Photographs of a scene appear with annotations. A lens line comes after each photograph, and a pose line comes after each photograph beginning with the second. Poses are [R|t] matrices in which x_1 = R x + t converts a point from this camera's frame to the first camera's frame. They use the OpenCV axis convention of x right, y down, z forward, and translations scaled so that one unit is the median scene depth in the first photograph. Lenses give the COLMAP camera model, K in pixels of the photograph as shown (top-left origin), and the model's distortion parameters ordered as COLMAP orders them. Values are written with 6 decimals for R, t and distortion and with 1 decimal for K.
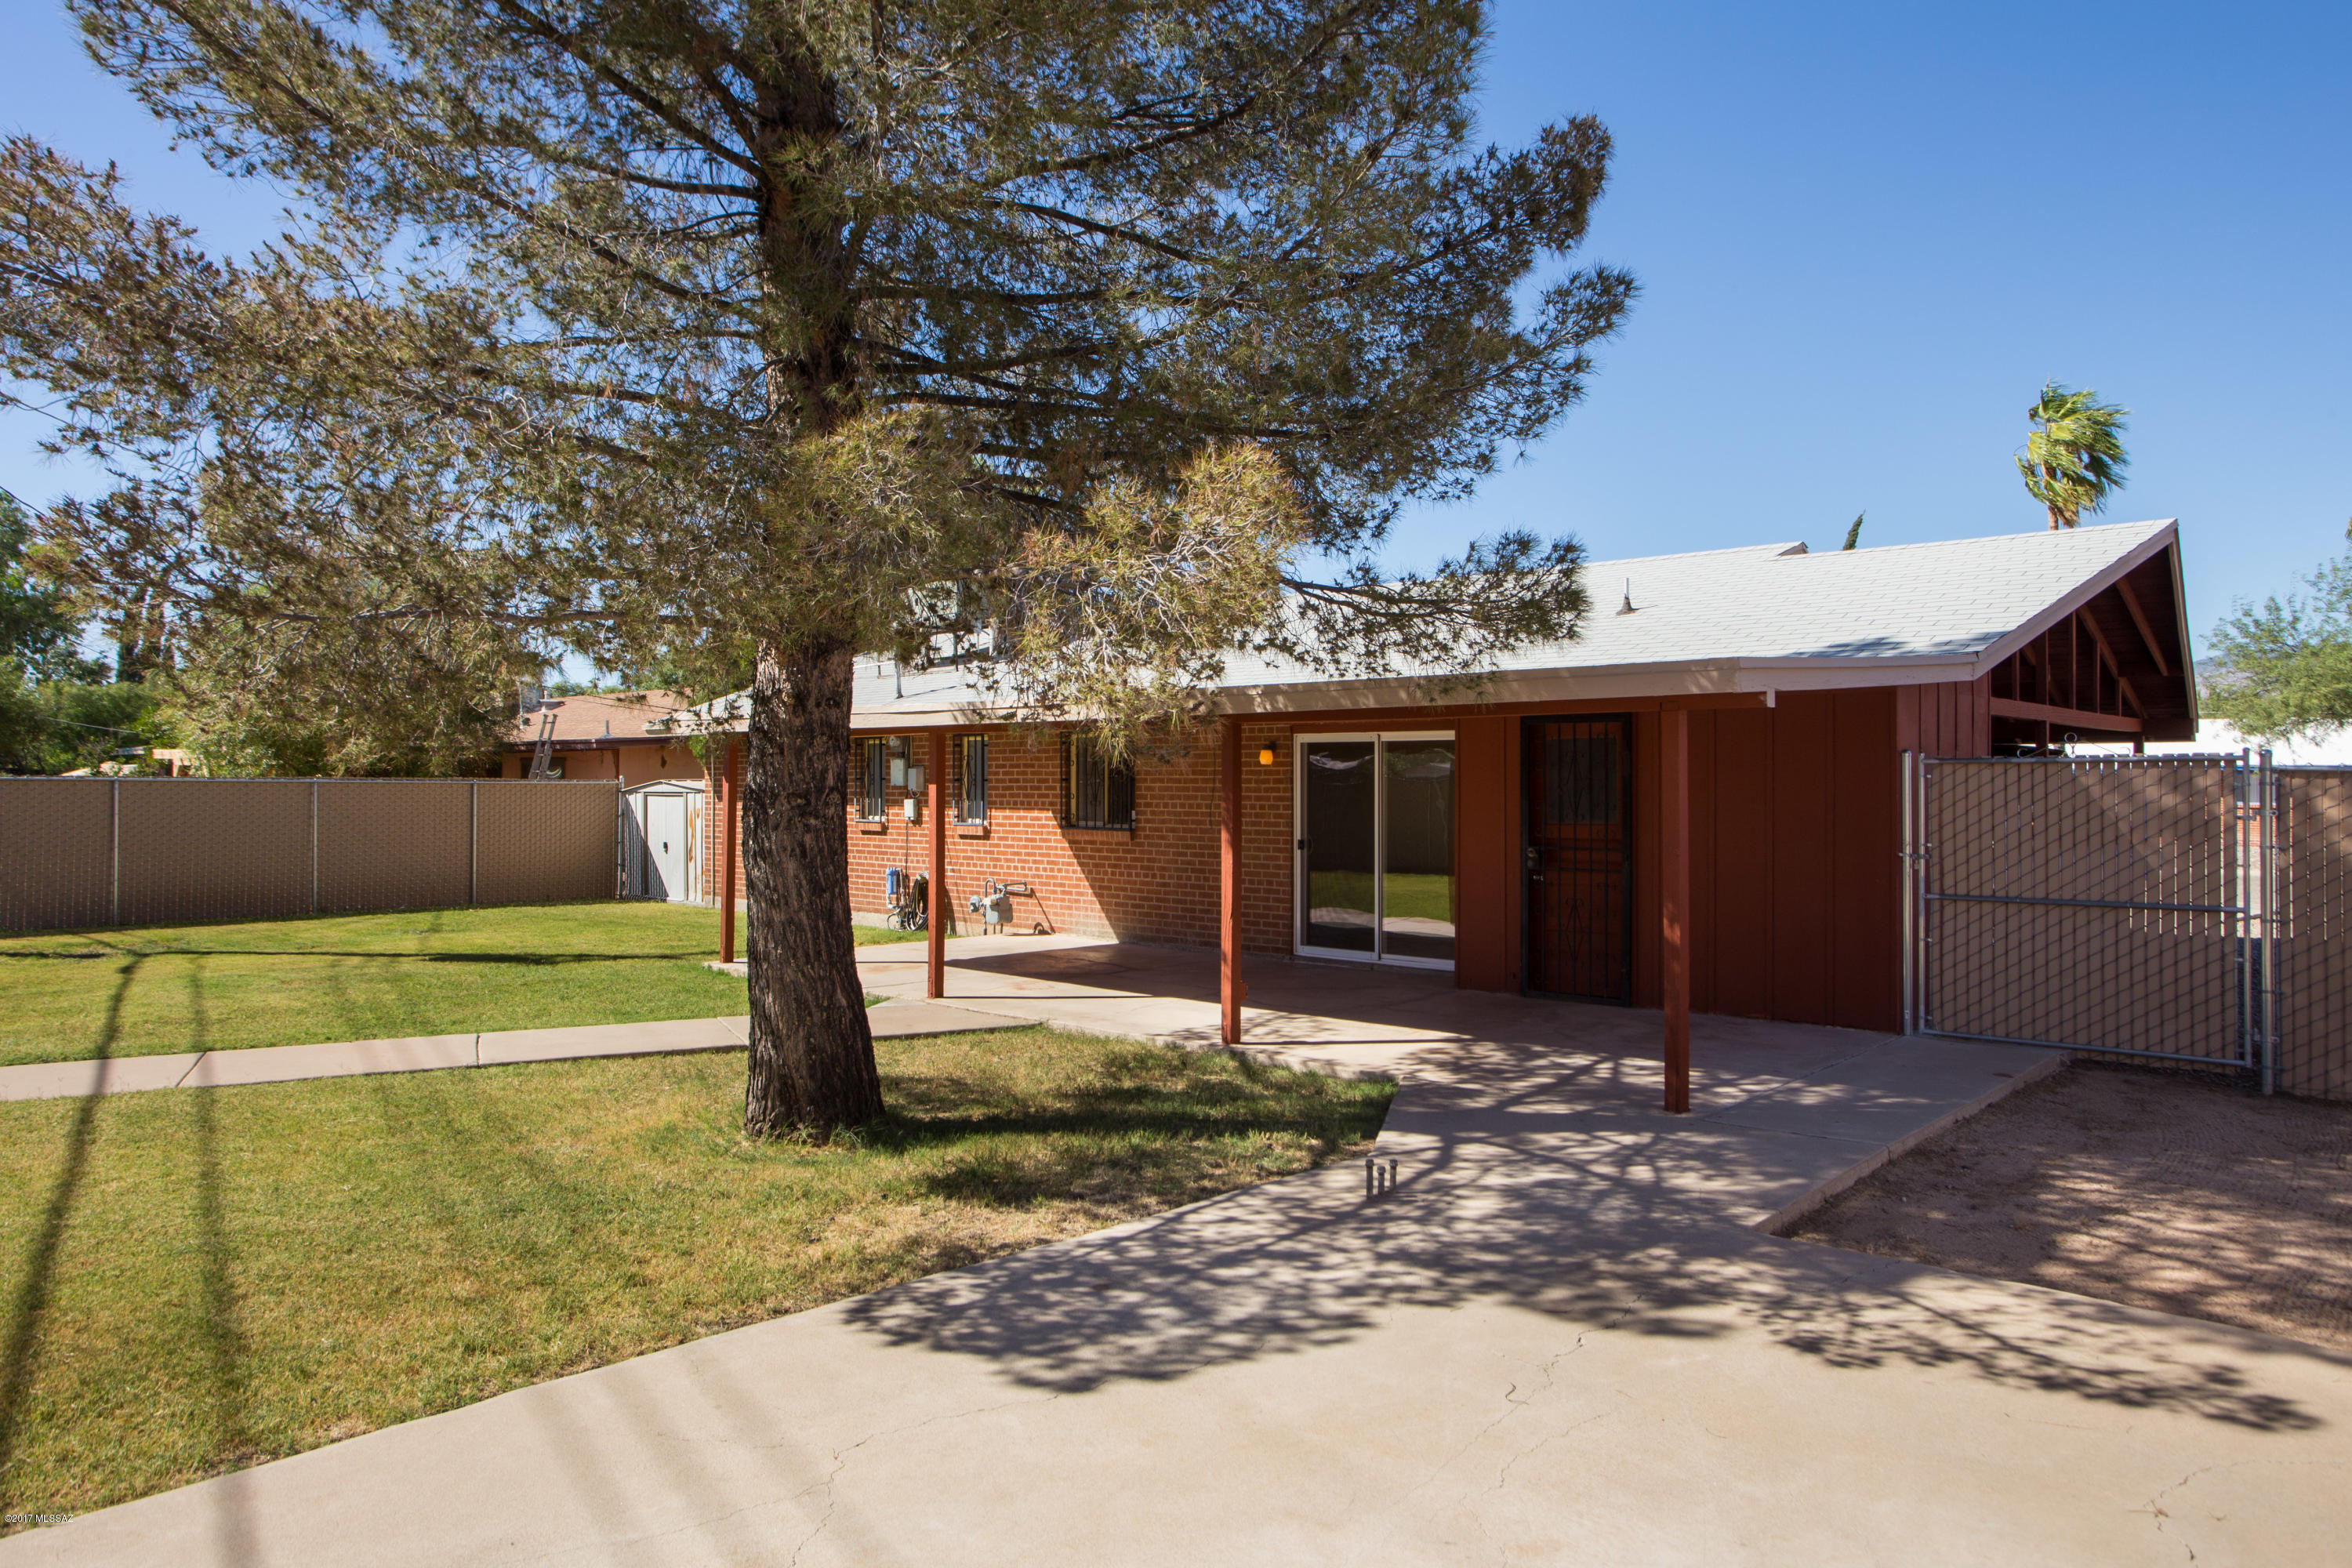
lens RADIAL K [[1512.3, 0, 1191.5], [0, 1512.3, 776.0], [0, 0, 1]] dist [-0.016824, 0.004778]
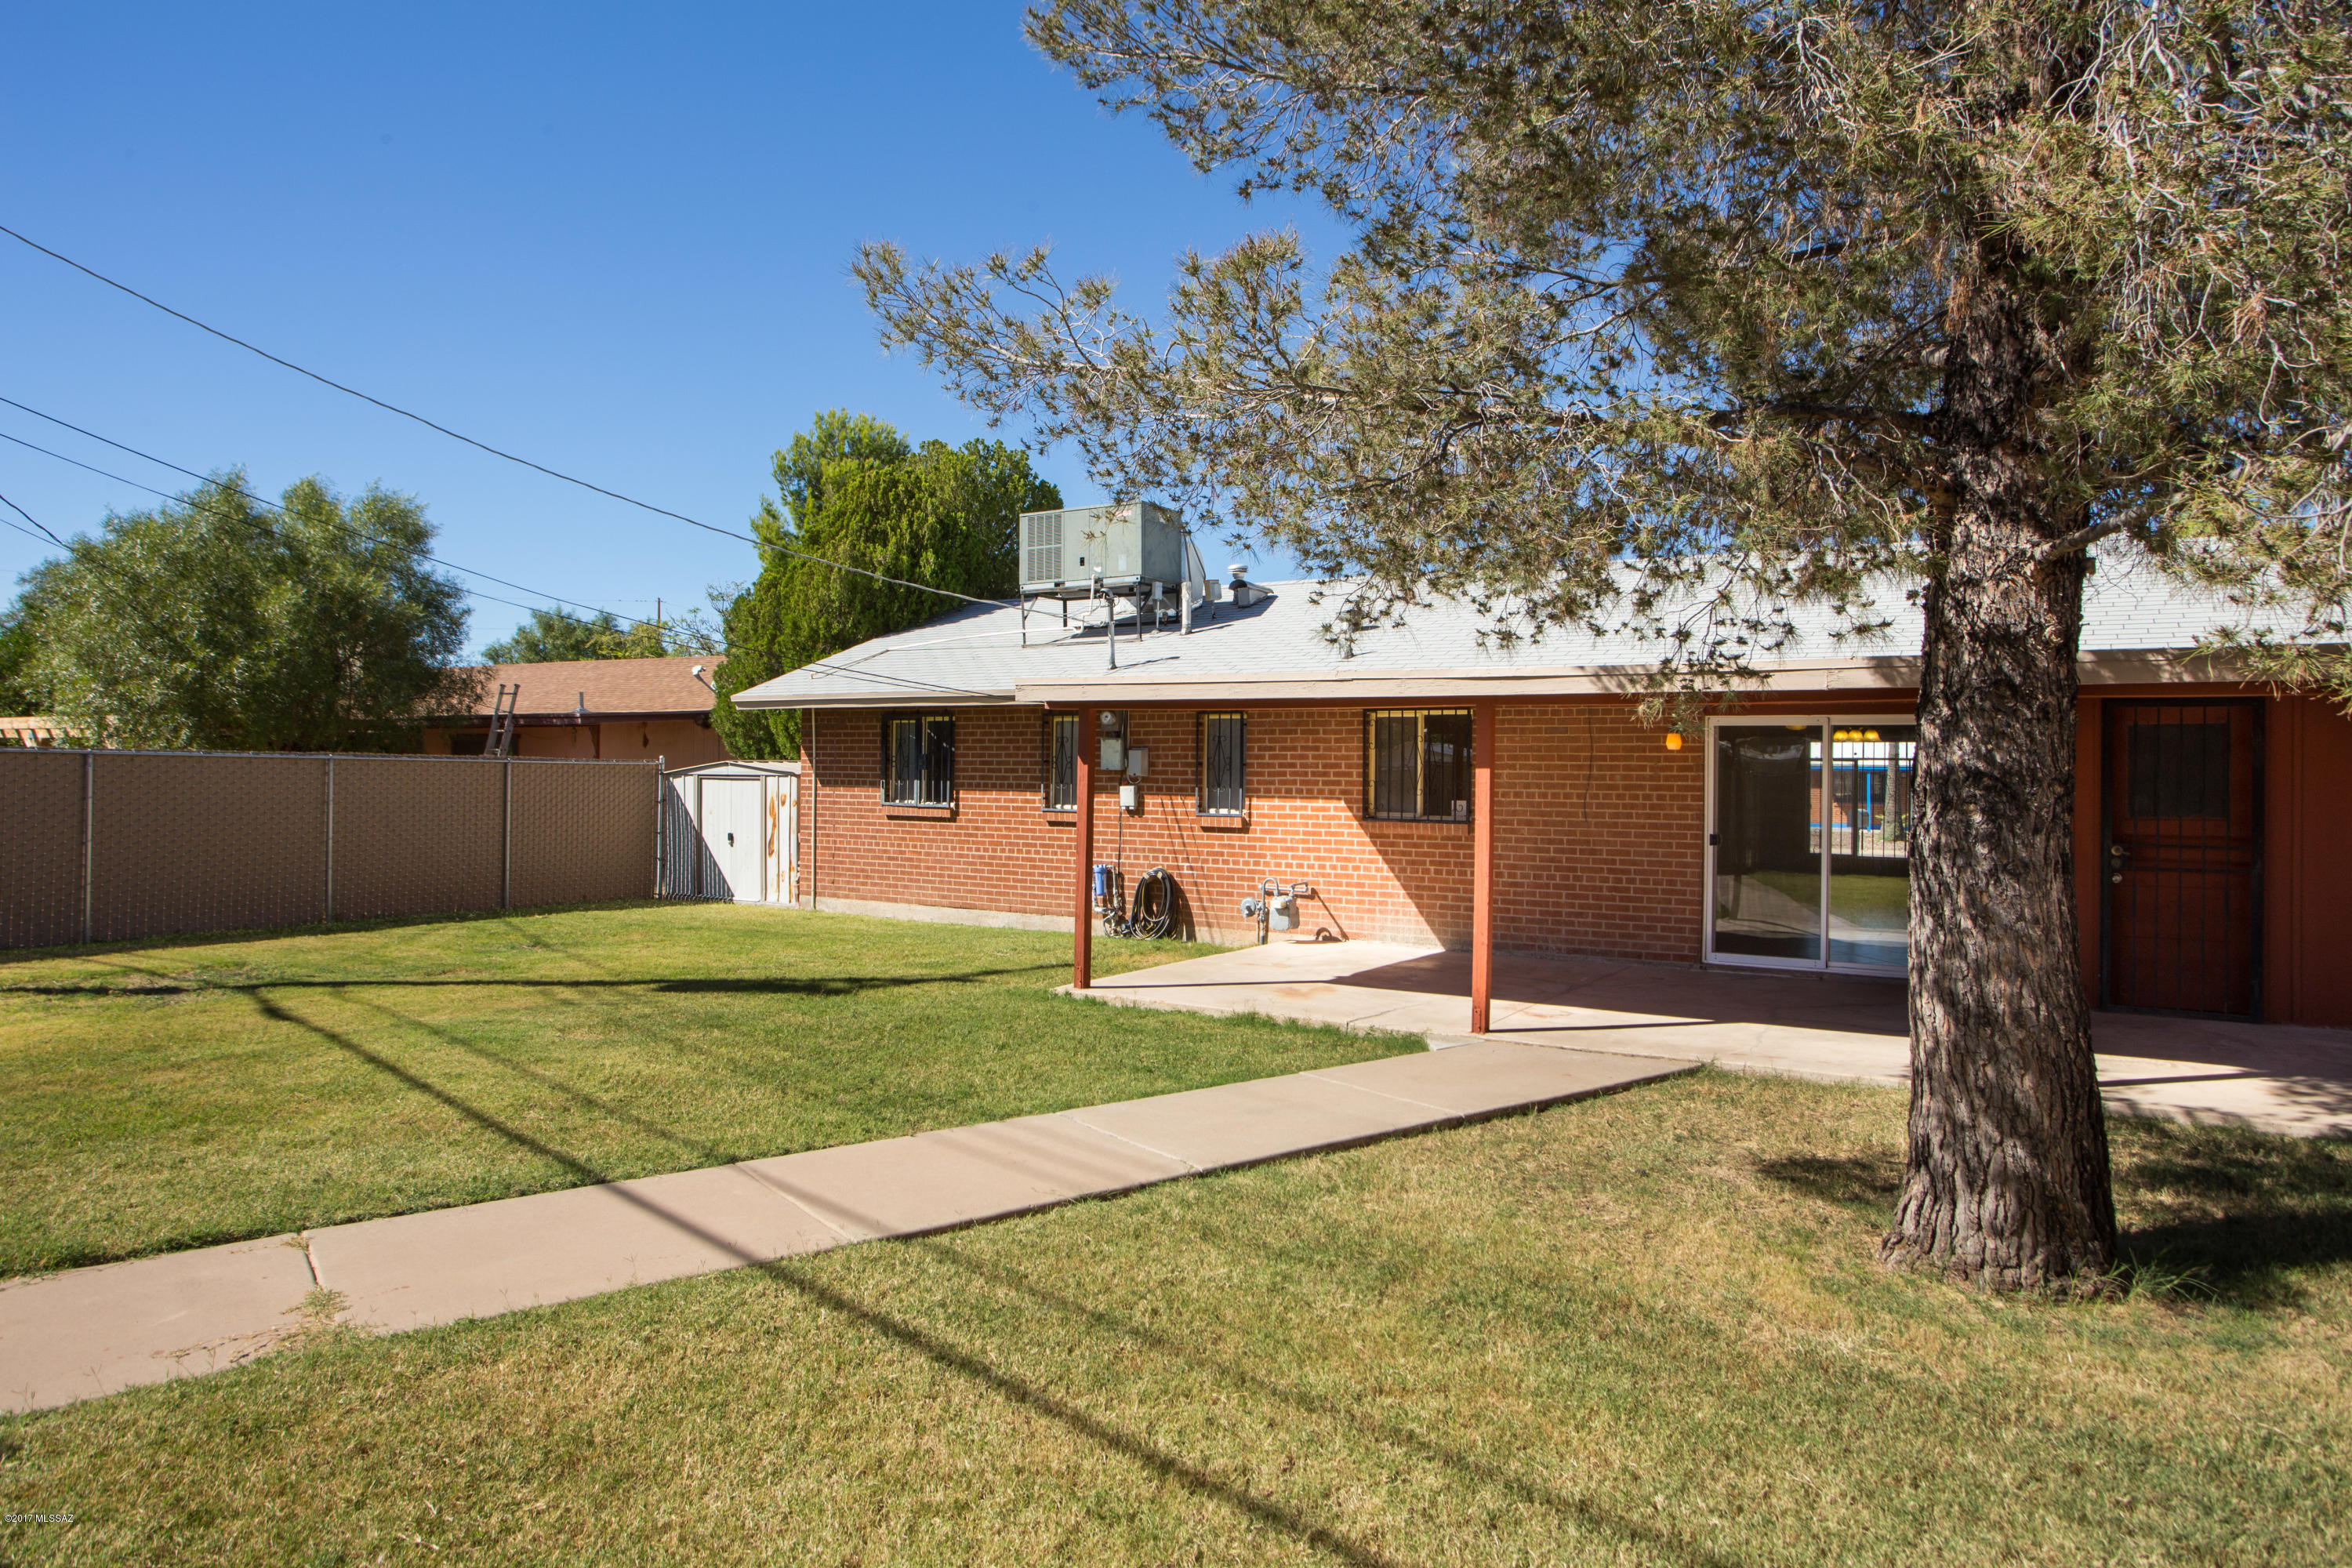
lens RADIAL K [[1448.4, 0, 1192.7], [0, 1448.4, 767.4], [0, 0, 1]] dist [-0.035887, 0.018360]
pose [[0.982257, 0.008900, 0.187326, -0.361035], [-0.009235, 0.999957, 0.000915, 0.004444], [-0.187310, -0.002628, 0.982297, 0.209521]]
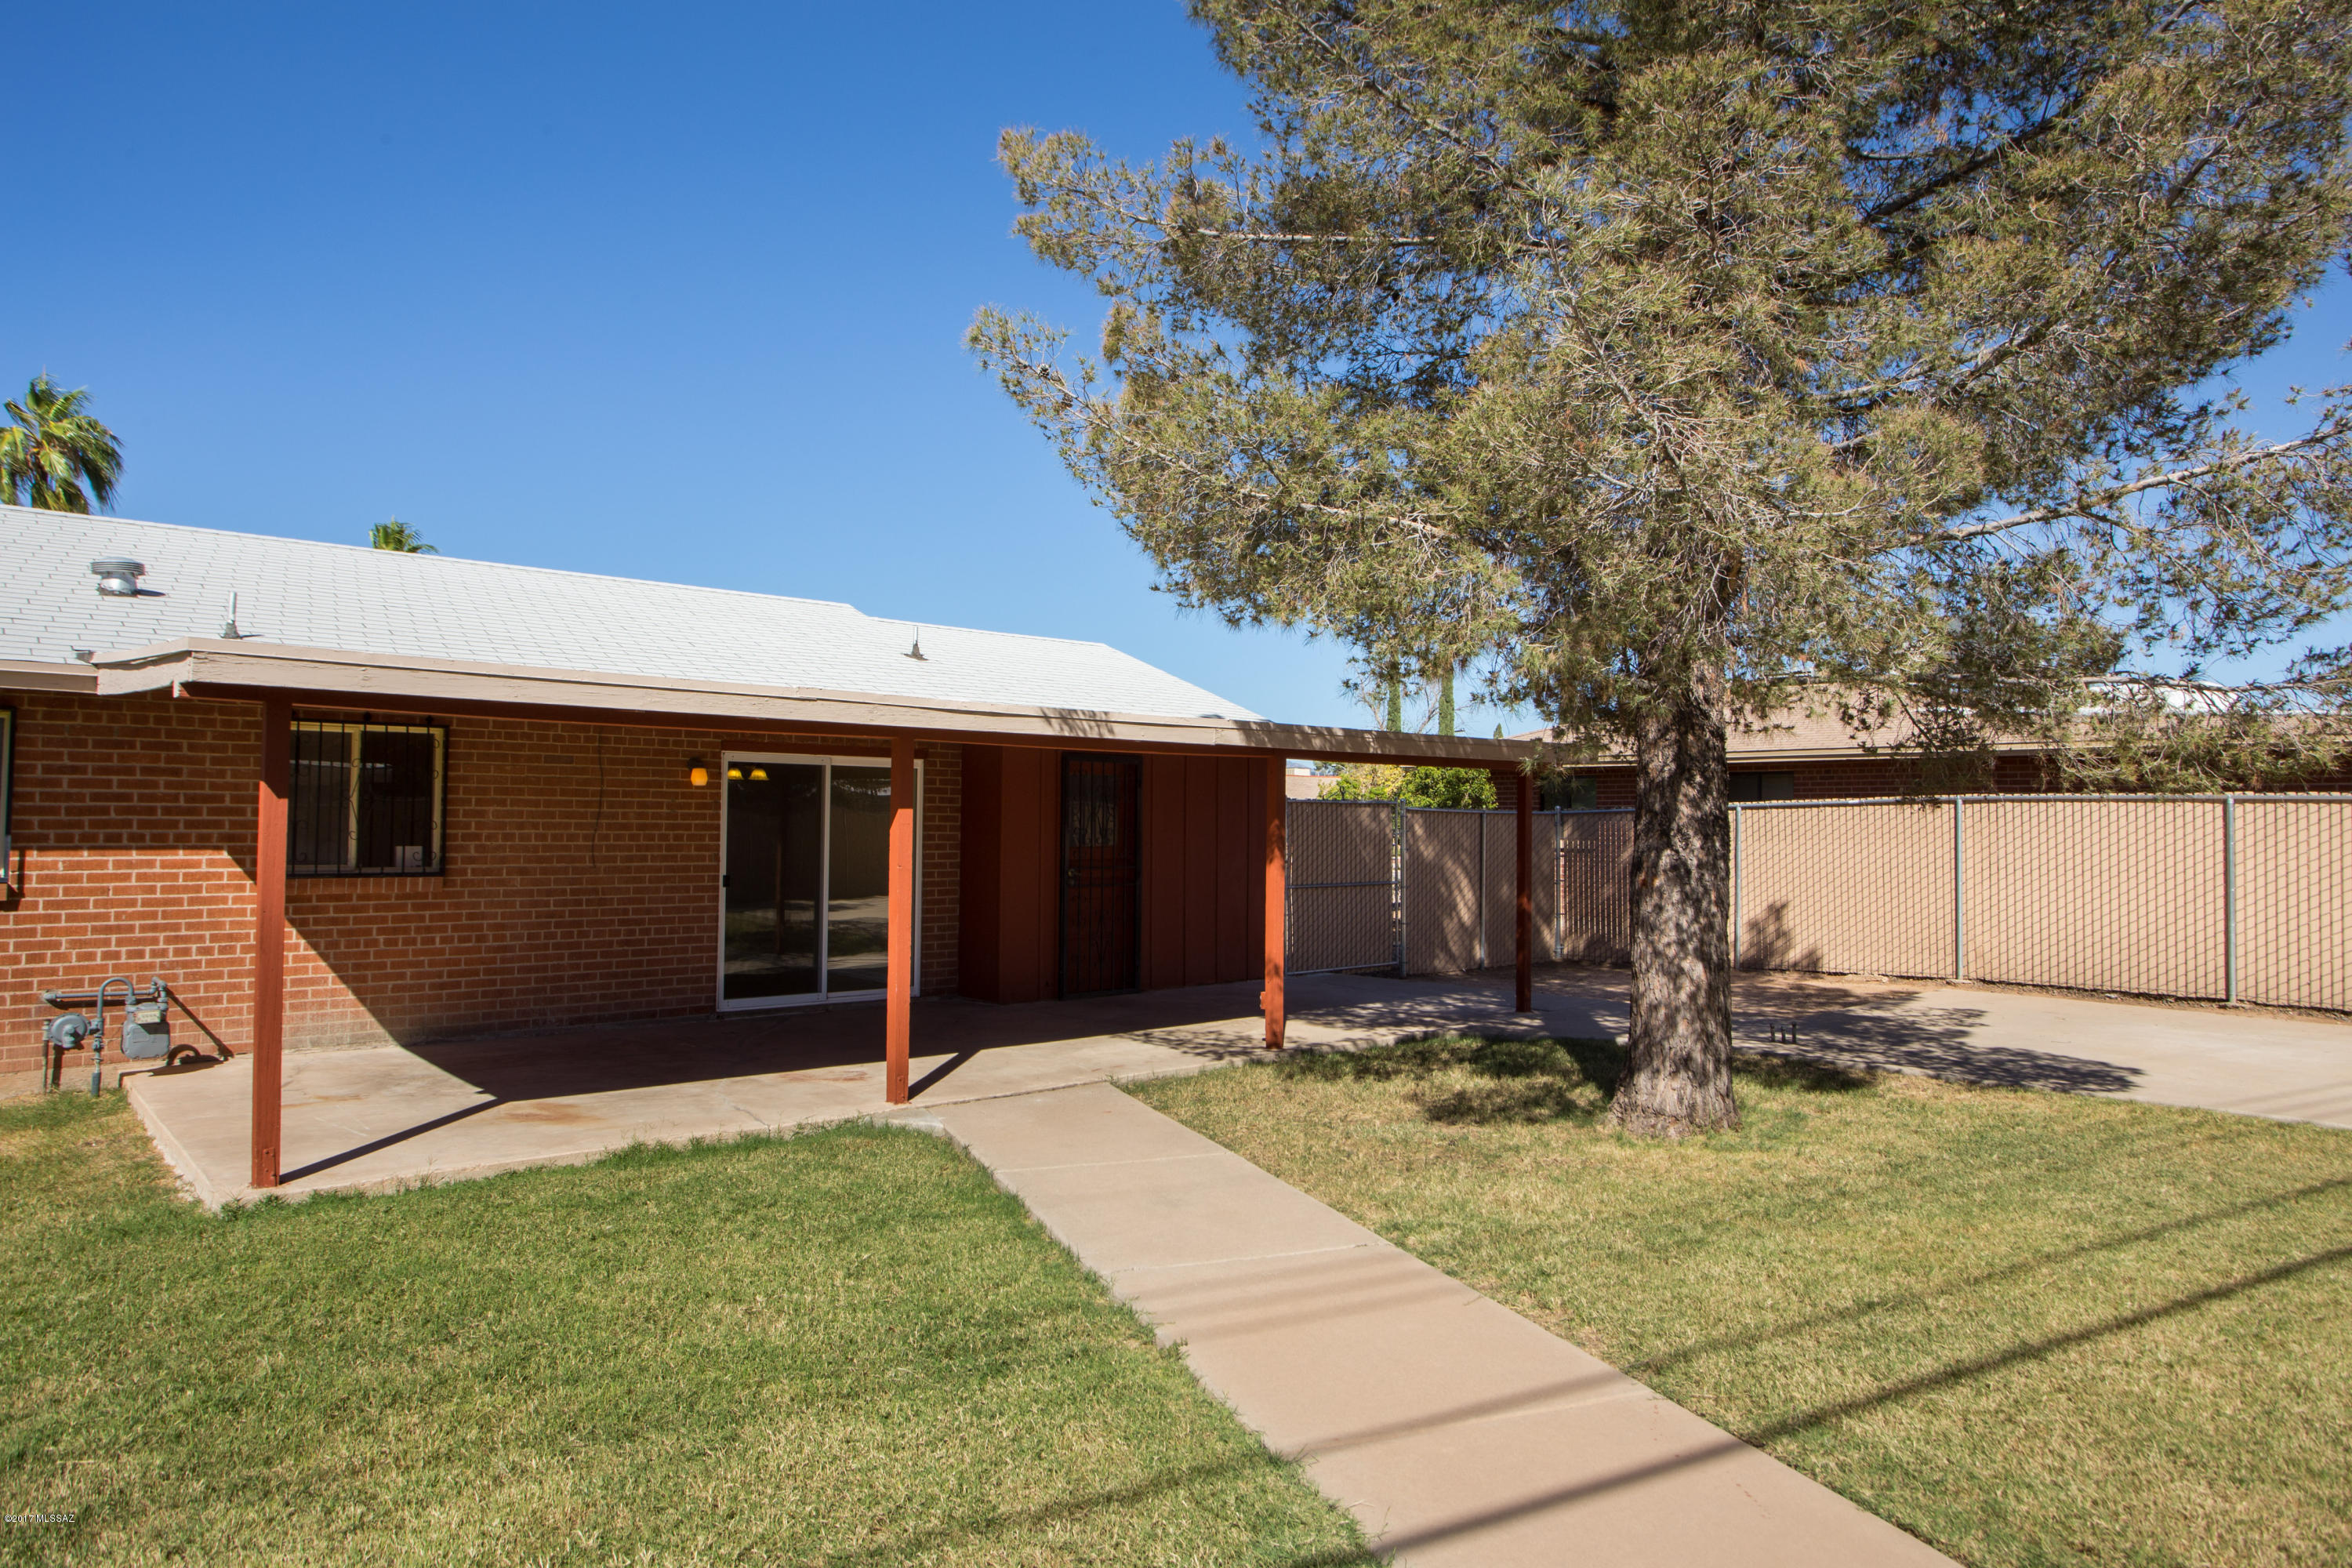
lens RADIAL K [[1448.4, 0, 1190.6], [0, 1448.4, 768.8], [0, 0, 1]] dist [-0.035887, 0.018360]
pose [[0.088004, 0.035984, 0.995470, -0.661825], [-0.011825, 0.999315, -0.035077, 0.007134], [-0.996050, -0.008685, 0.088370, 0.621202]]
